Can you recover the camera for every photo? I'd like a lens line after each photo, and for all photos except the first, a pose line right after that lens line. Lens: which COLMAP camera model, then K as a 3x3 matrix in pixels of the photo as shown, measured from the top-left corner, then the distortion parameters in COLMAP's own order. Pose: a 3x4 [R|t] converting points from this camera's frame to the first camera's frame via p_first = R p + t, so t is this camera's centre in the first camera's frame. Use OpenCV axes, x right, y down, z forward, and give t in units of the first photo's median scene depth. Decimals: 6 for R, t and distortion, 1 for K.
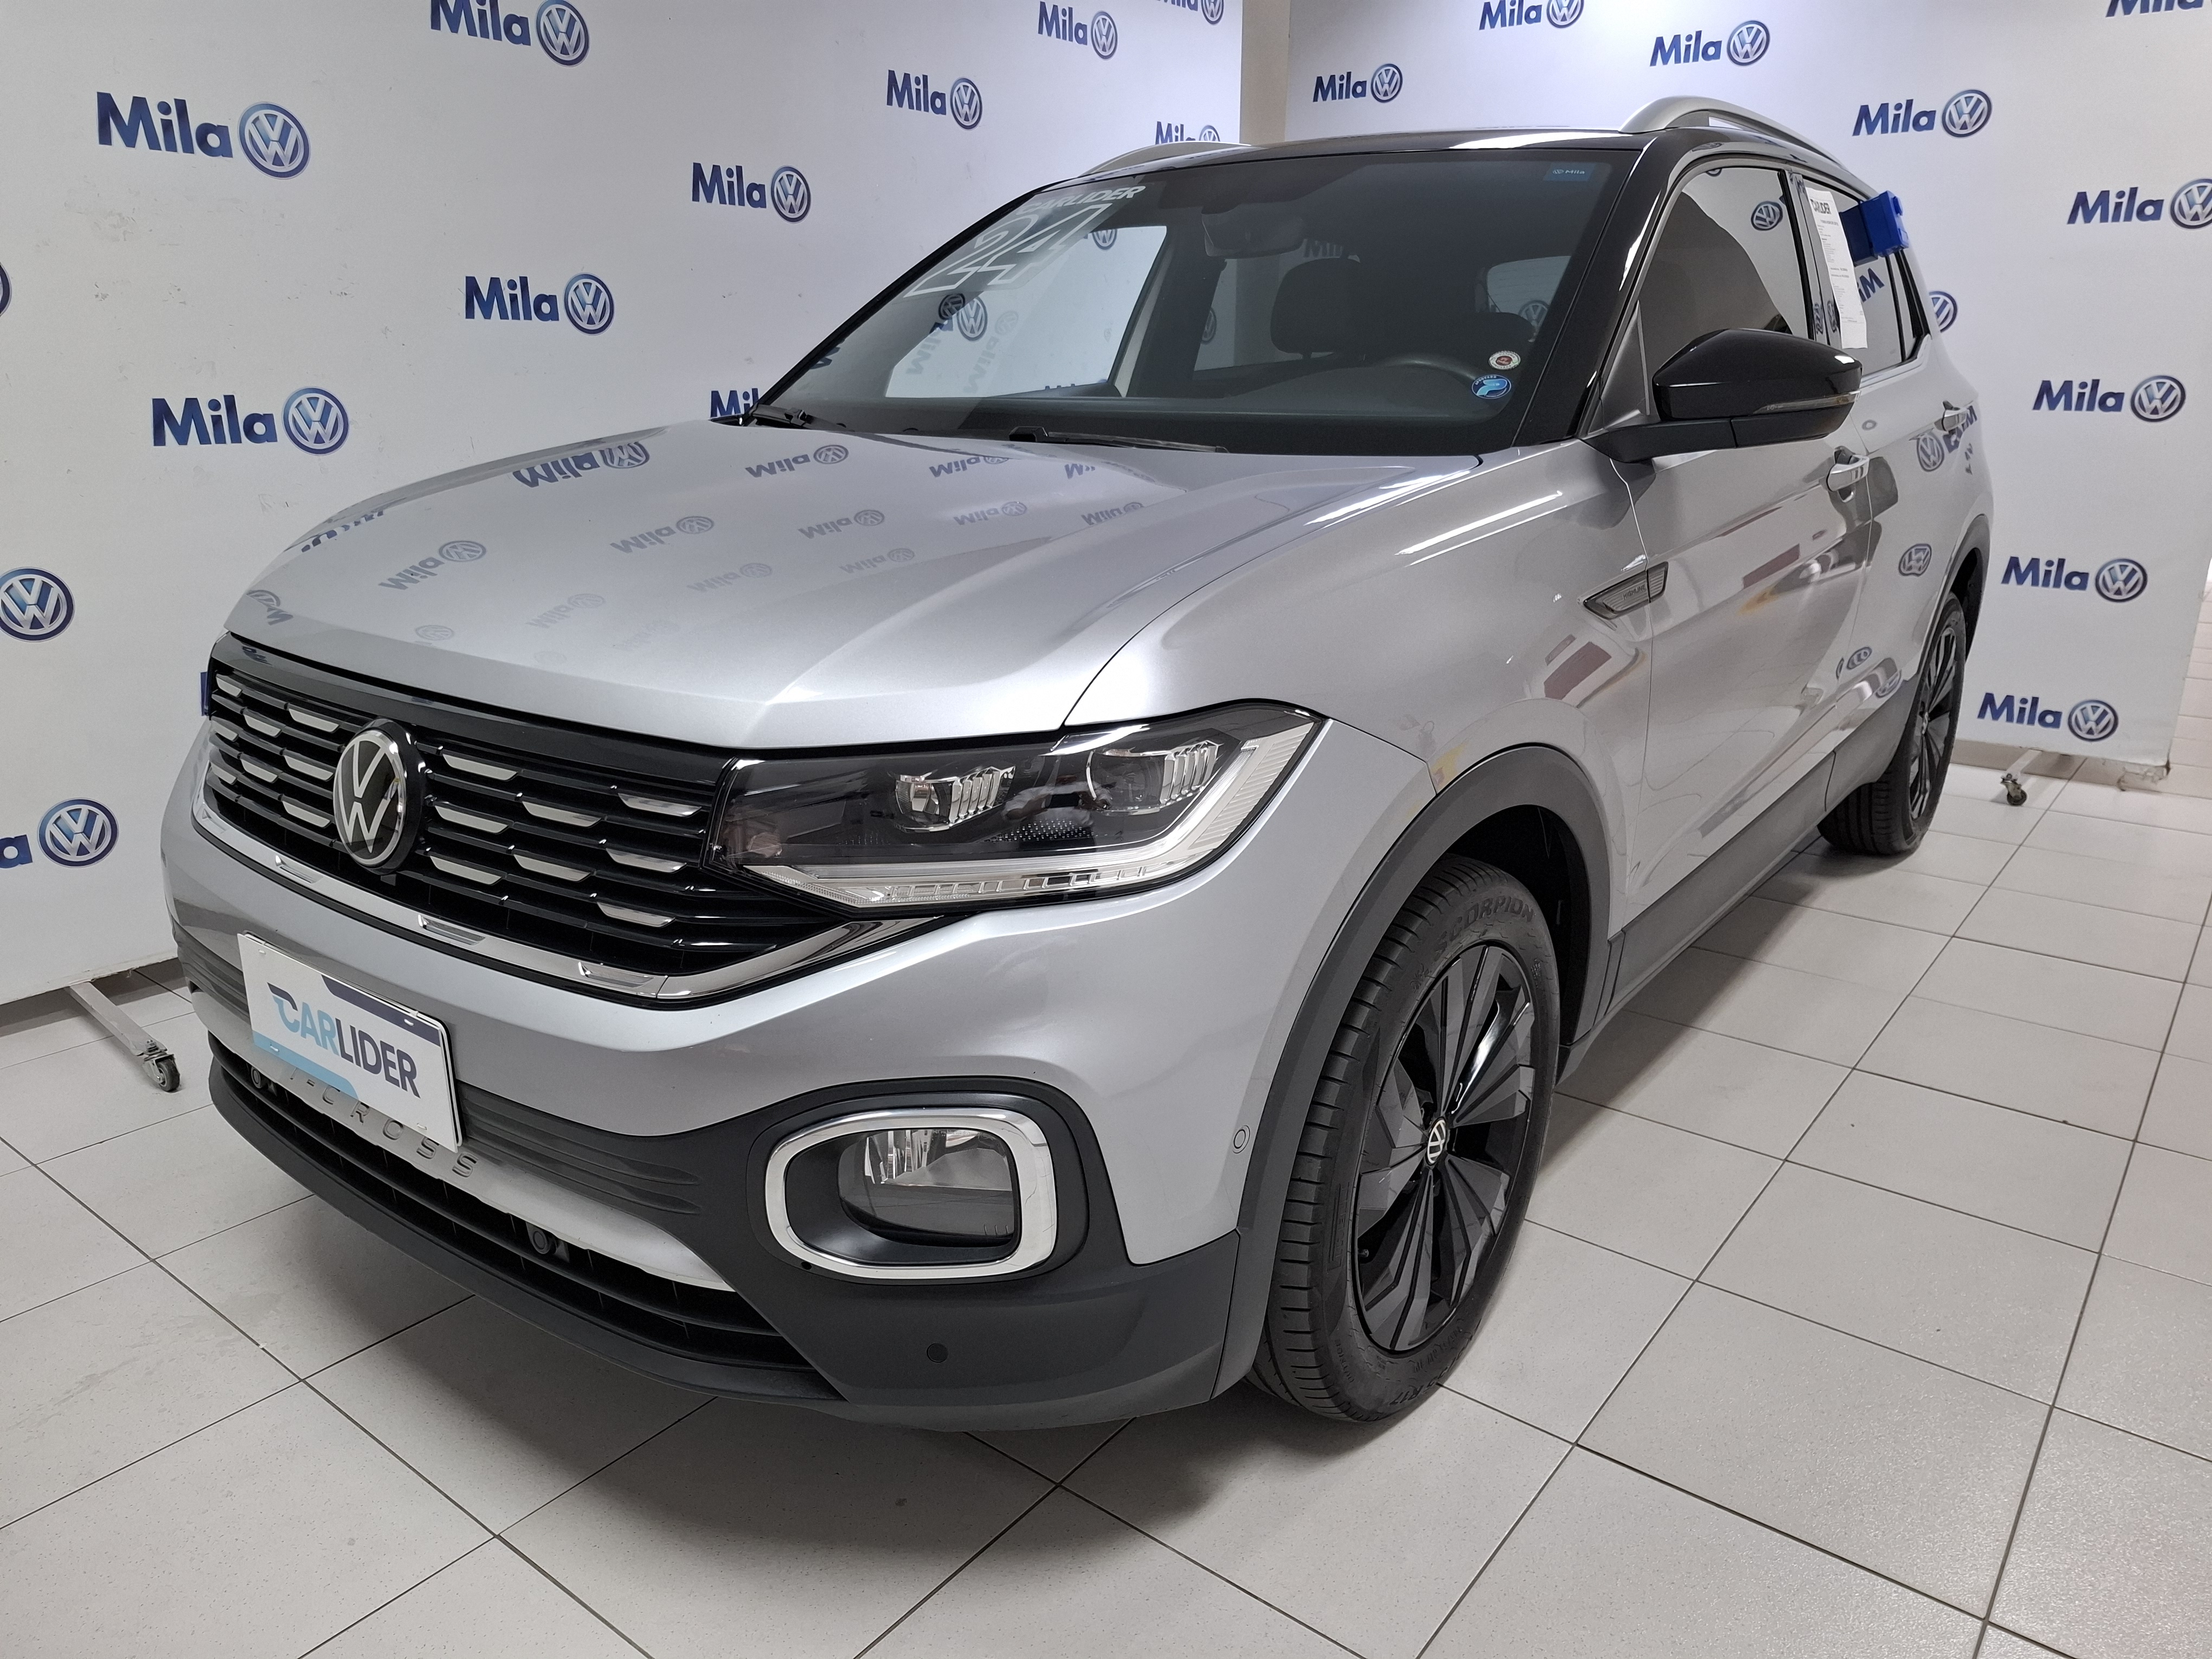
lens RADIAL K [[1519.9, 0, 1092.7], [0, 1519.9, 847.4], [0, 0, 1]] dist [0.090549, -0.107740]
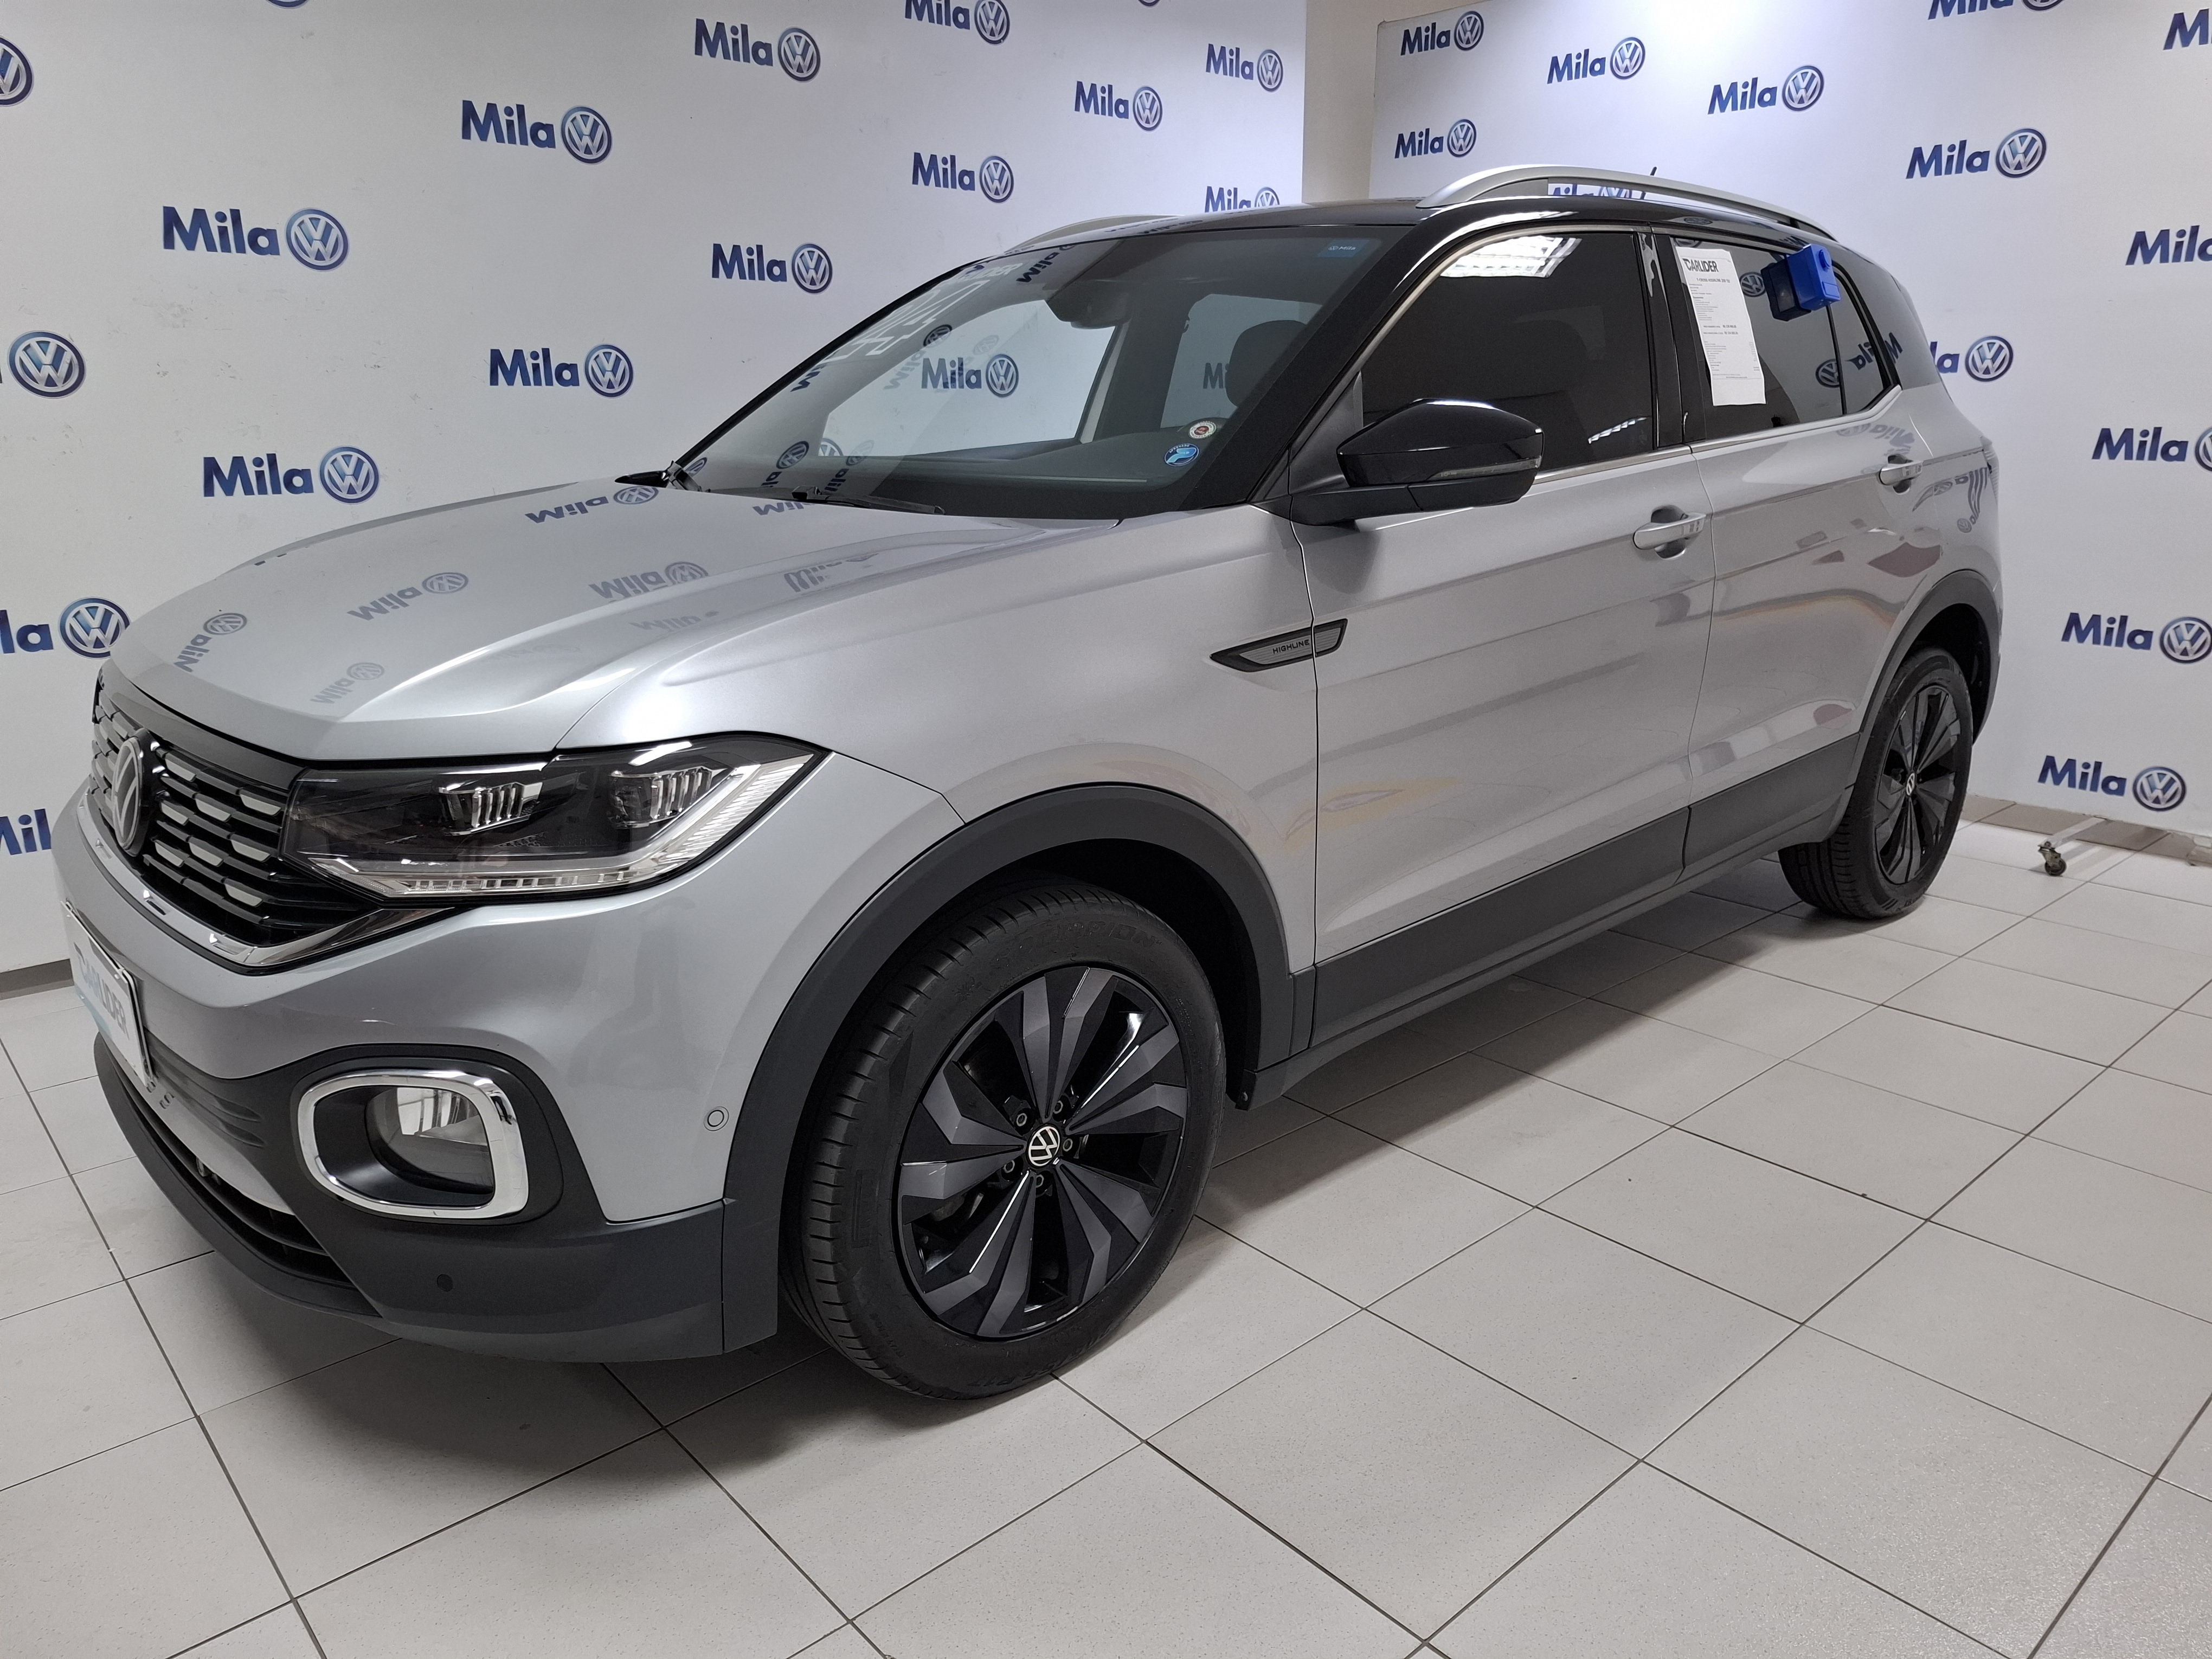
lens RADIAL K [[1520.2, 0, 1106.0], [0, 1520.2, 829.5], [0, 0, 1]] dist [0.095994, -0.114268]
pose [[0.984646, 0.039805, -0.169962, 0.270986], [-0.045499, 0.998522, -0.029742, -0.001126], [0.168527, 0.037019, 0.985002, -0.039758]]
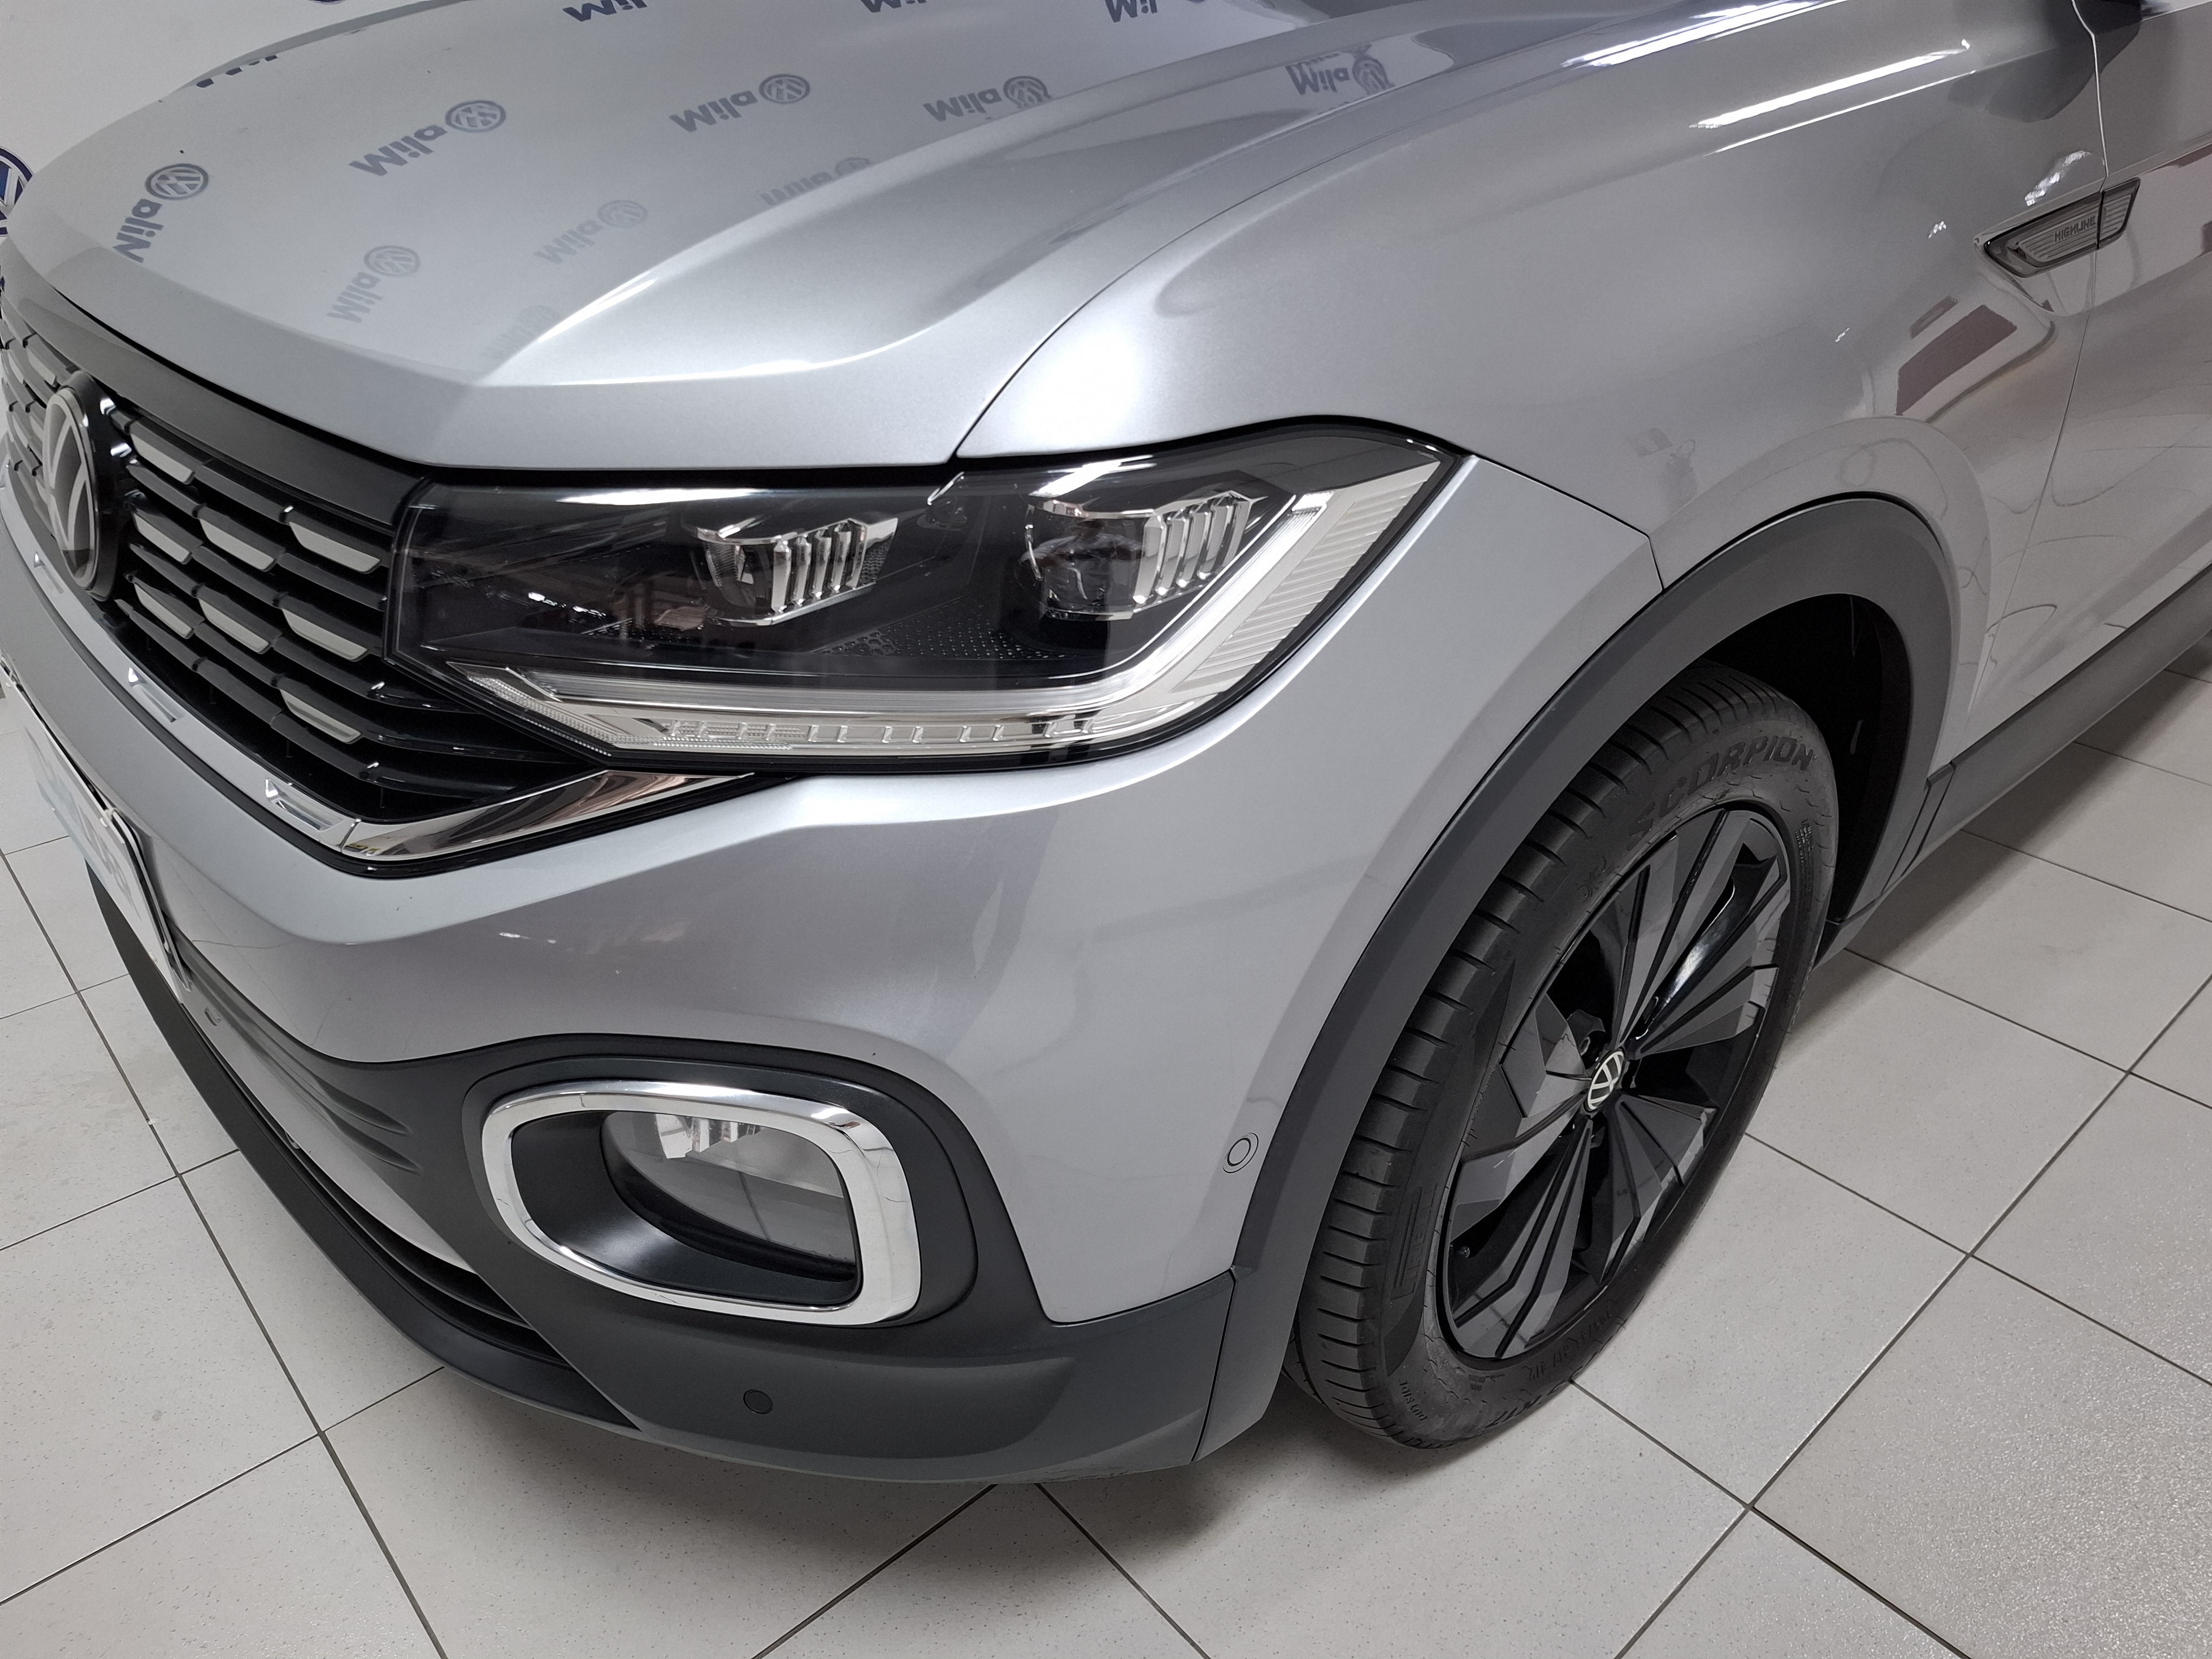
lens RADIAL K [[1519.9, 0, 1092.7], [0, 1519.9, 847.4], [0, 0, 1]] dist [0.090549, -0.107740]
pose [[0.984505, 0.090569, -0.150158, 0.057120], [-0.054562, 0.972006, 0.228534, -0.032408], [0.166652, -0.216800, 0.961886, 0.199839]]
